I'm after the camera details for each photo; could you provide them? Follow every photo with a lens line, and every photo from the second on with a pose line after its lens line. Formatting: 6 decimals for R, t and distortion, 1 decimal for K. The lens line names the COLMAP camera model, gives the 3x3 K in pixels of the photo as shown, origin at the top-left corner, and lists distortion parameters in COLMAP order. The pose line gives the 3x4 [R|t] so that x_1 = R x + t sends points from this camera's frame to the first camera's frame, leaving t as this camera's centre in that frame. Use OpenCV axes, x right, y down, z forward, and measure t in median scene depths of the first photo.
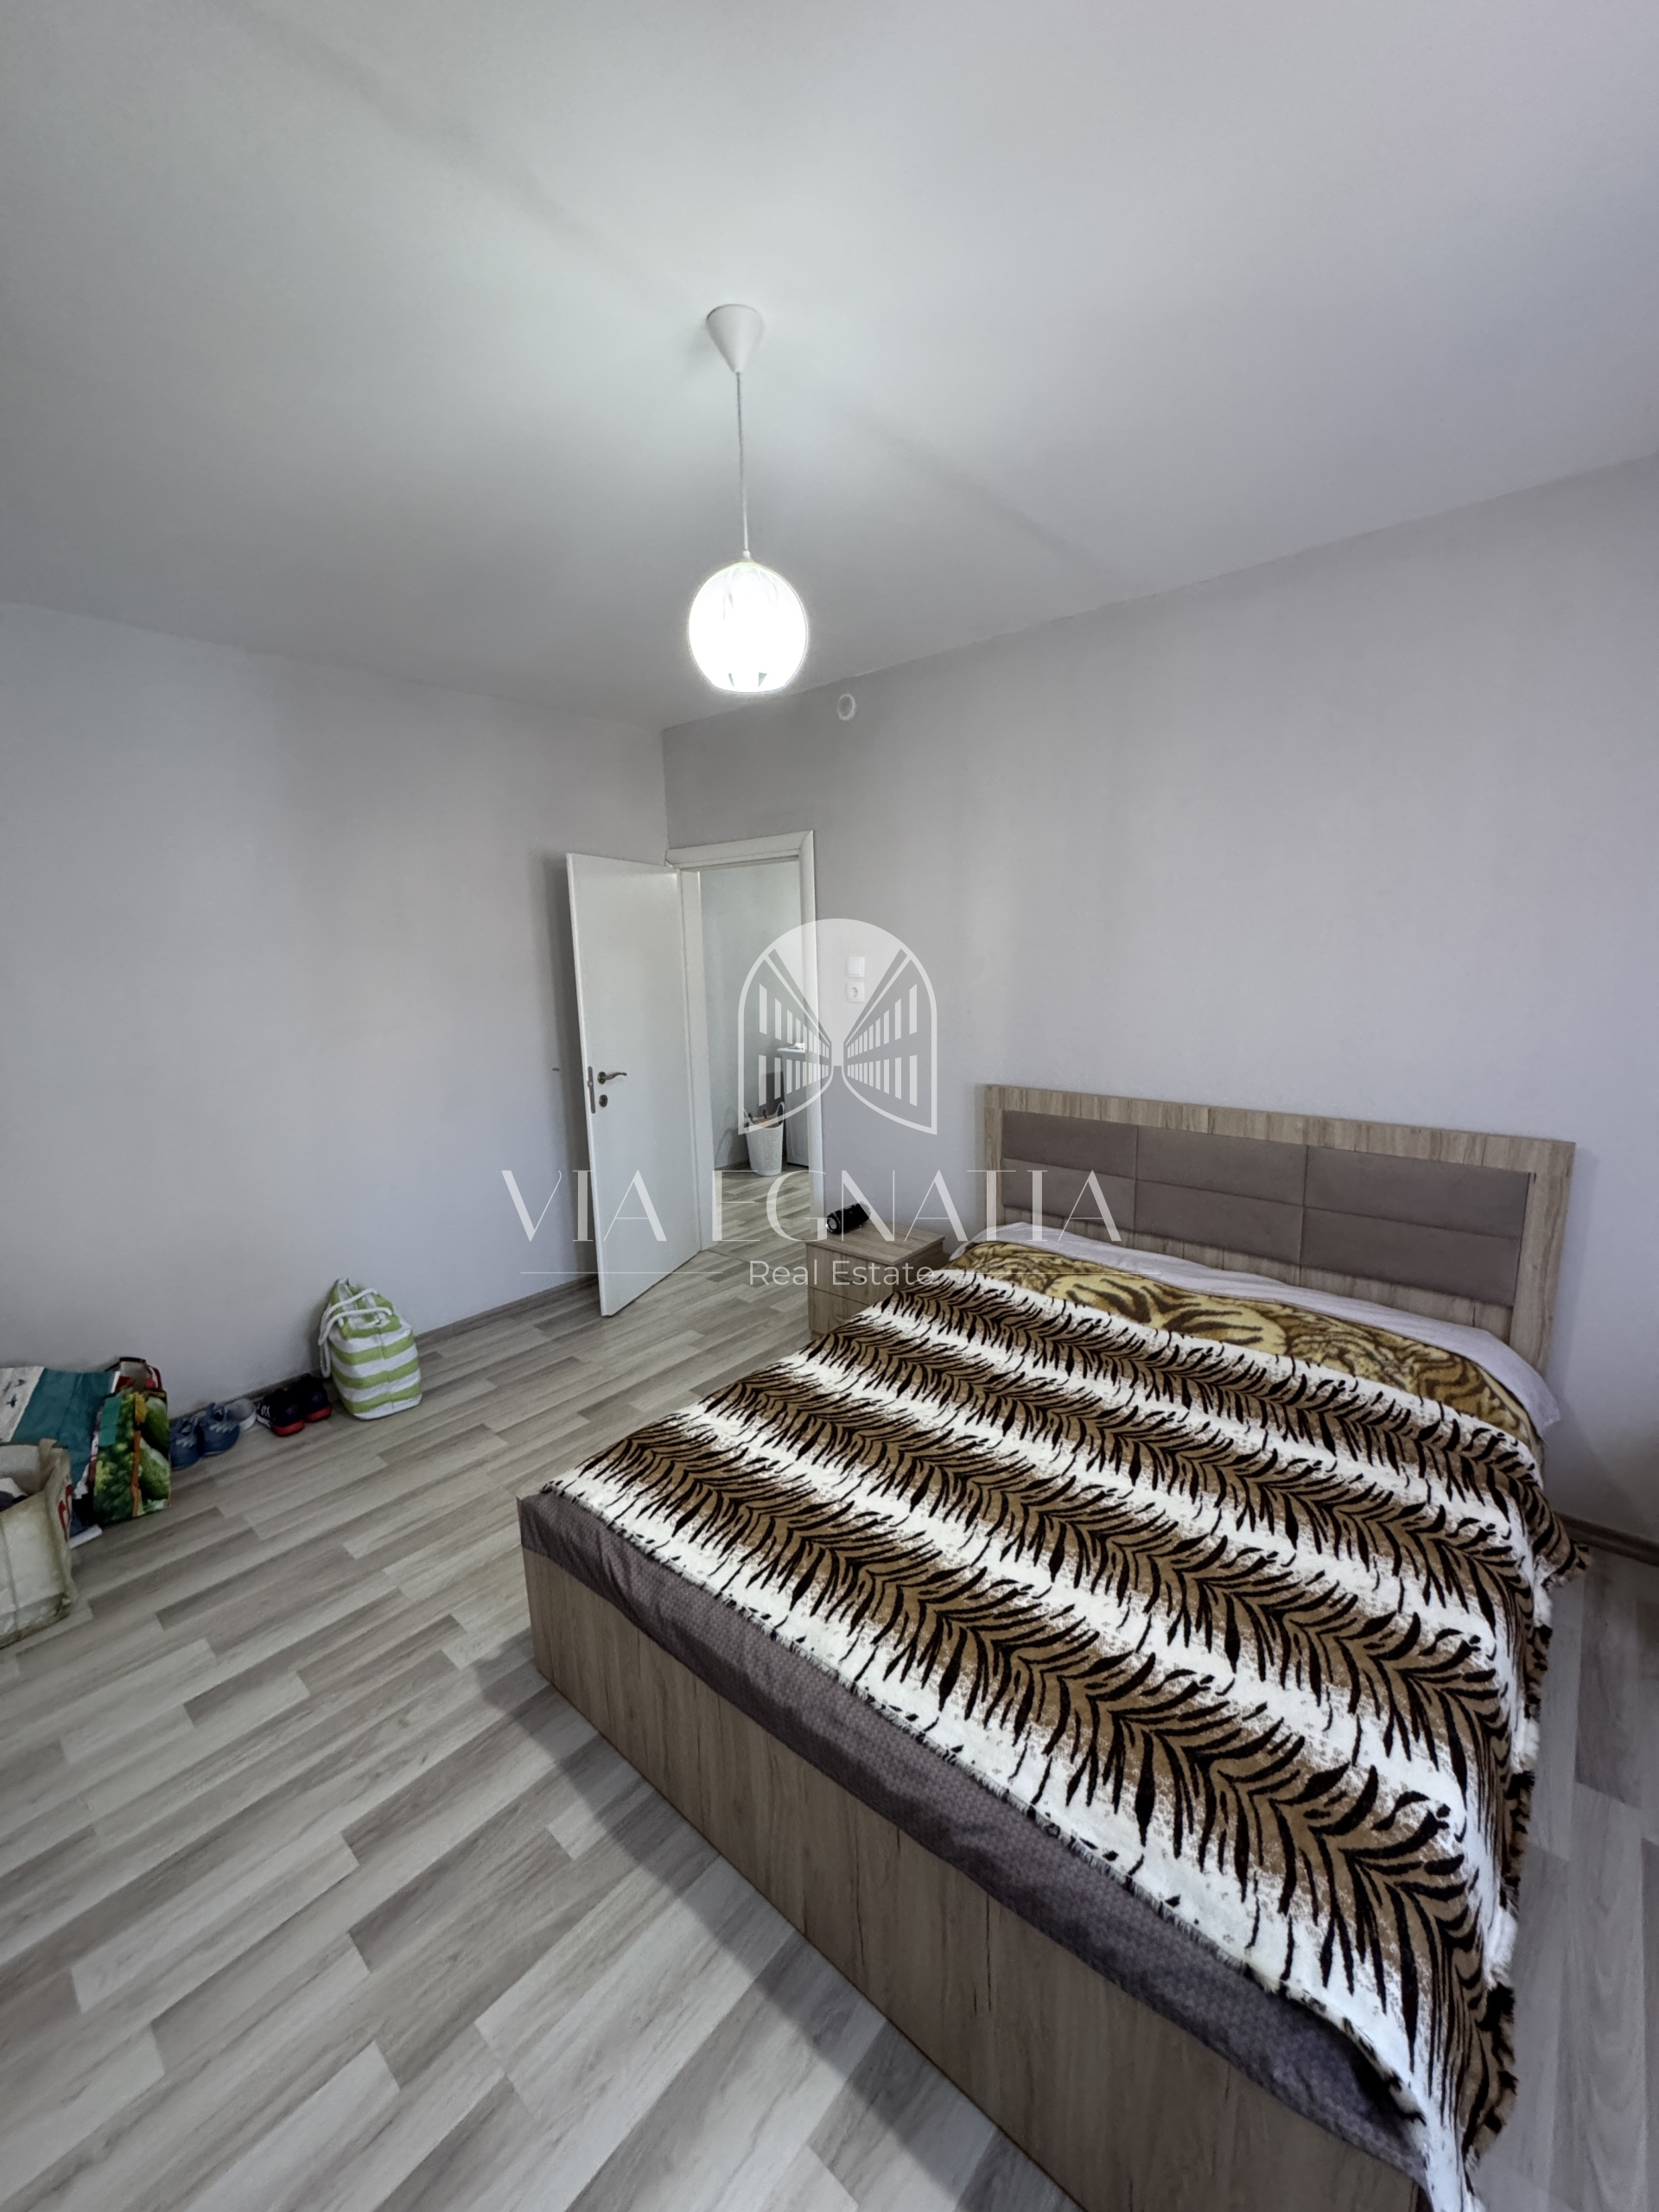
lens RADIAL K [[881.4, 0, 830.9], [0, 881.4, 1105.0], [0, 0, 1]] dist [-0.003025, 0.000190]
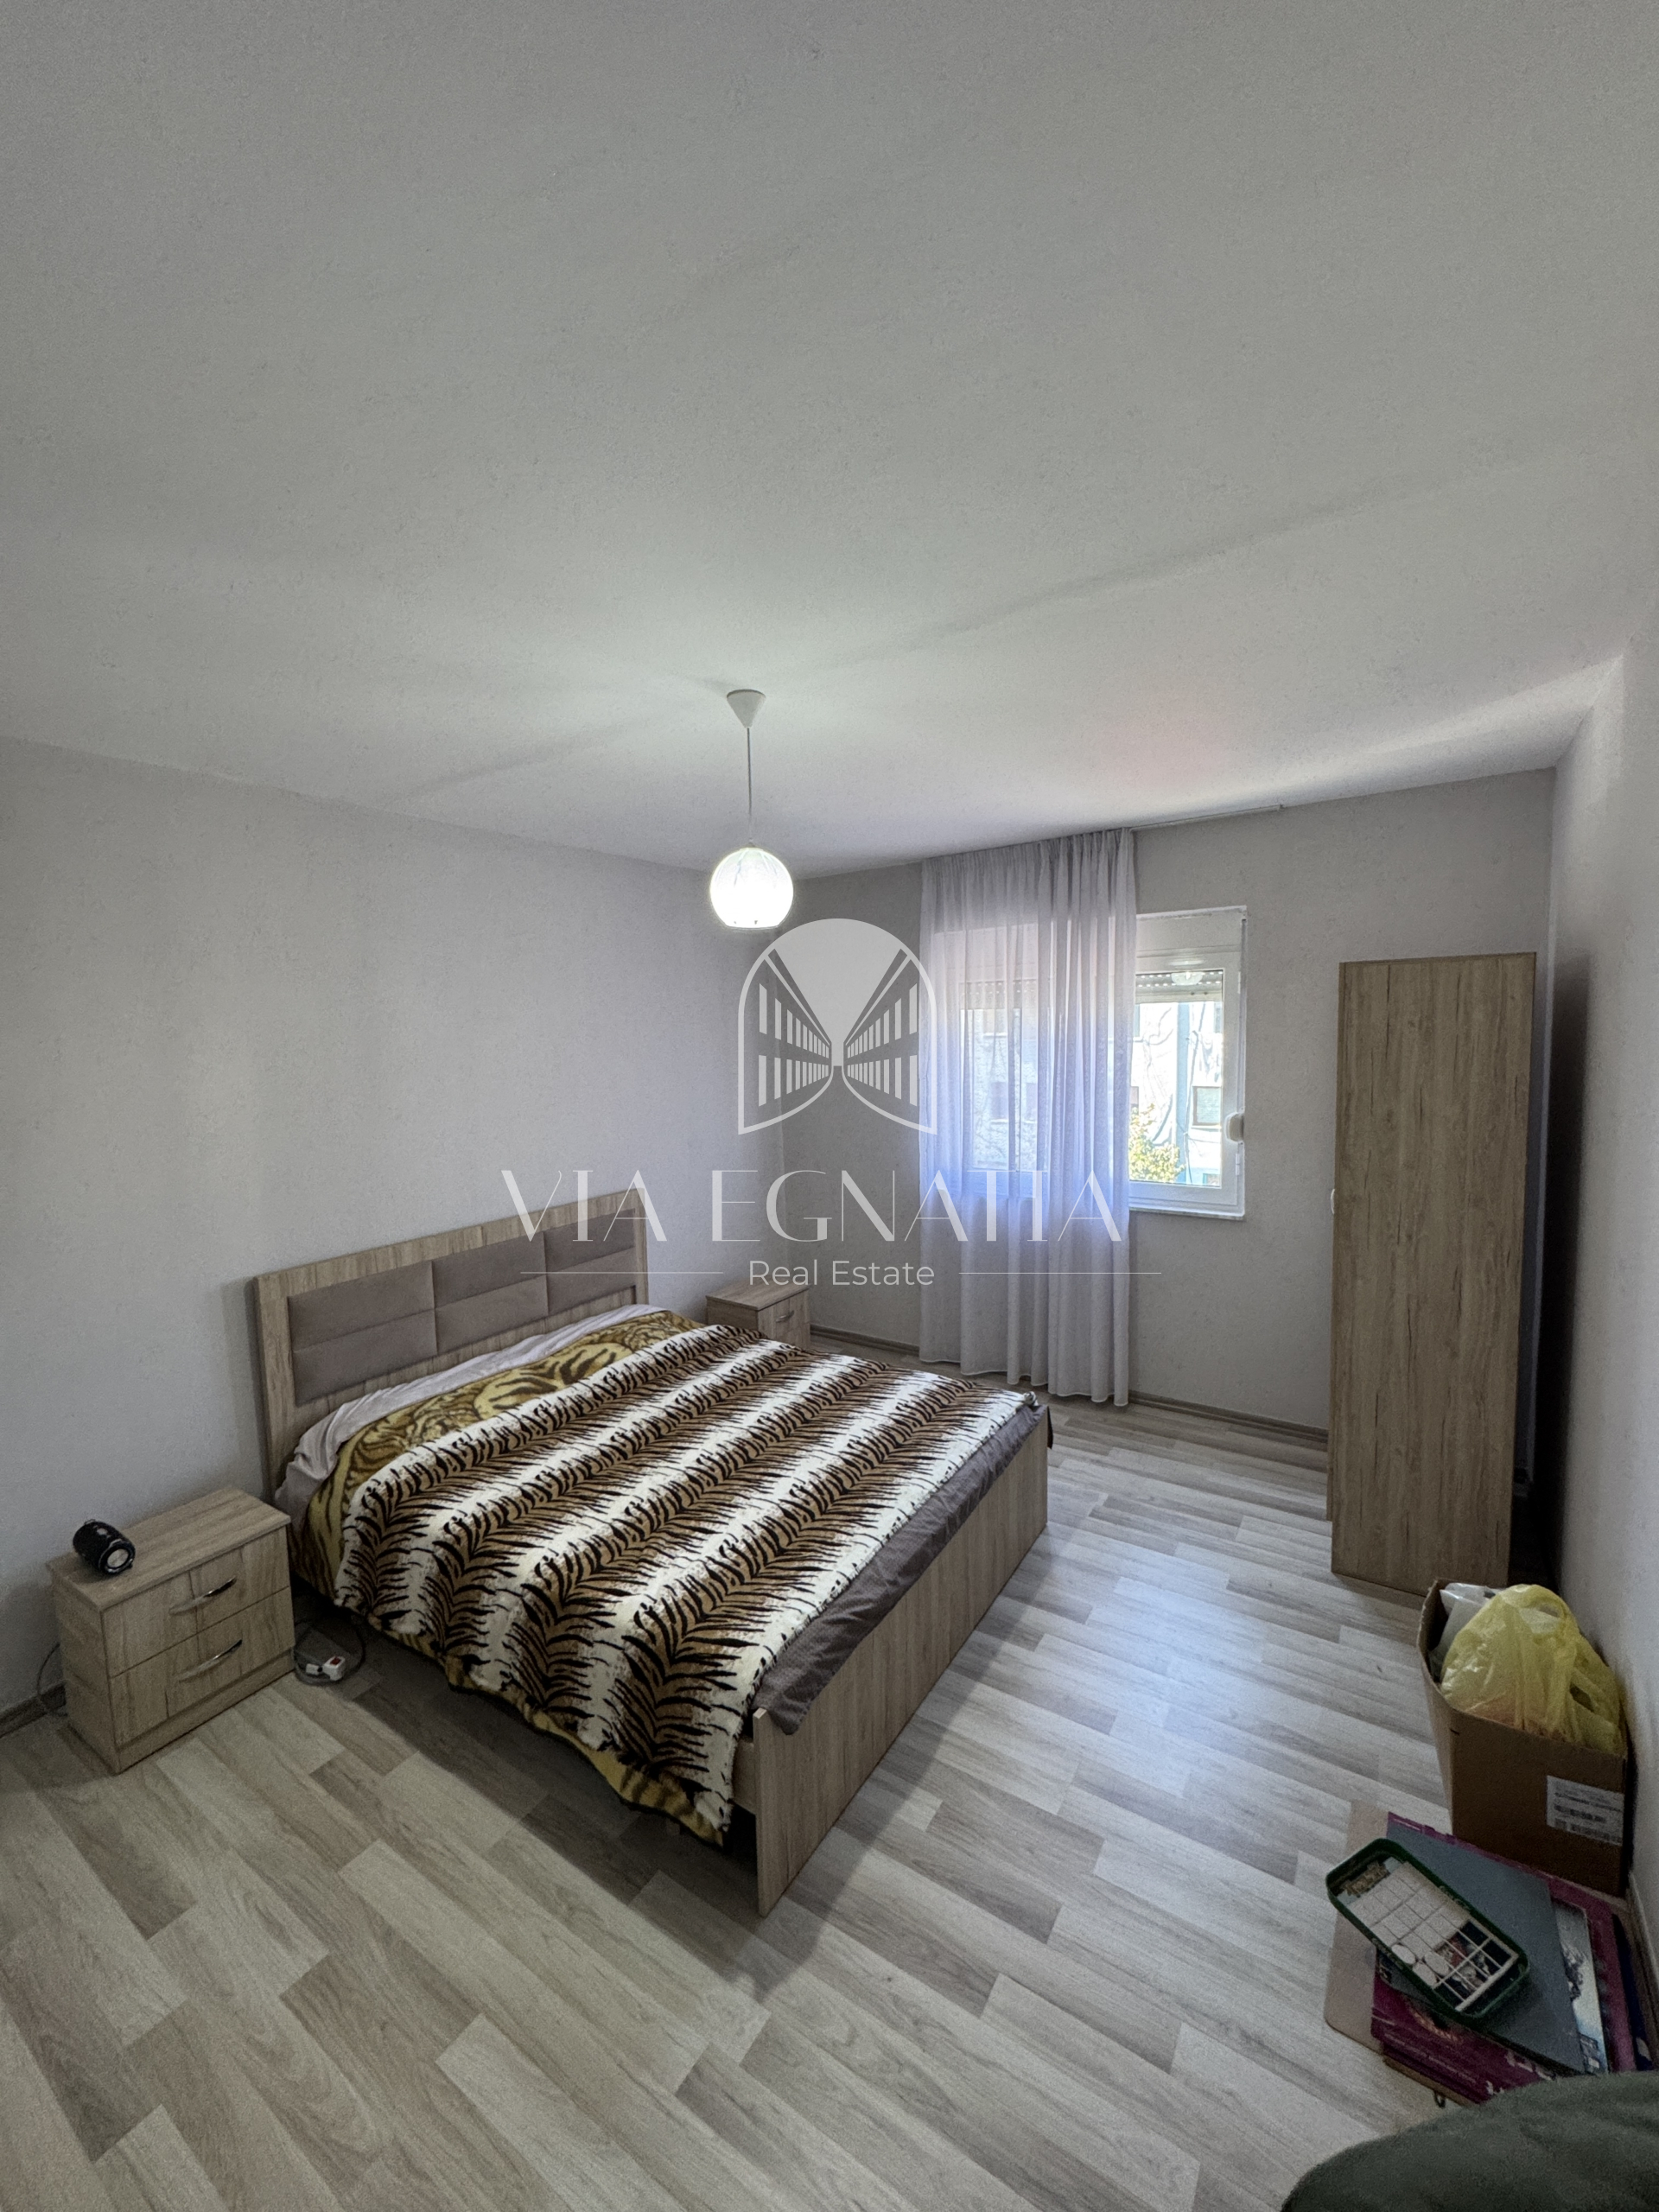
lens RADIAL K [[881.4, 0, 830.9], [0, 881.4, 1105.0], [0, 0, 1]] dist [-0.003025, 0.000190]
pose [[-0.138102, -0.055368, 0.988869, -1.017754], [0.217336, 0.972406, 0.084798, -0.189547], [-0.966278, 0.226628, -0.122258, 0.742099]]
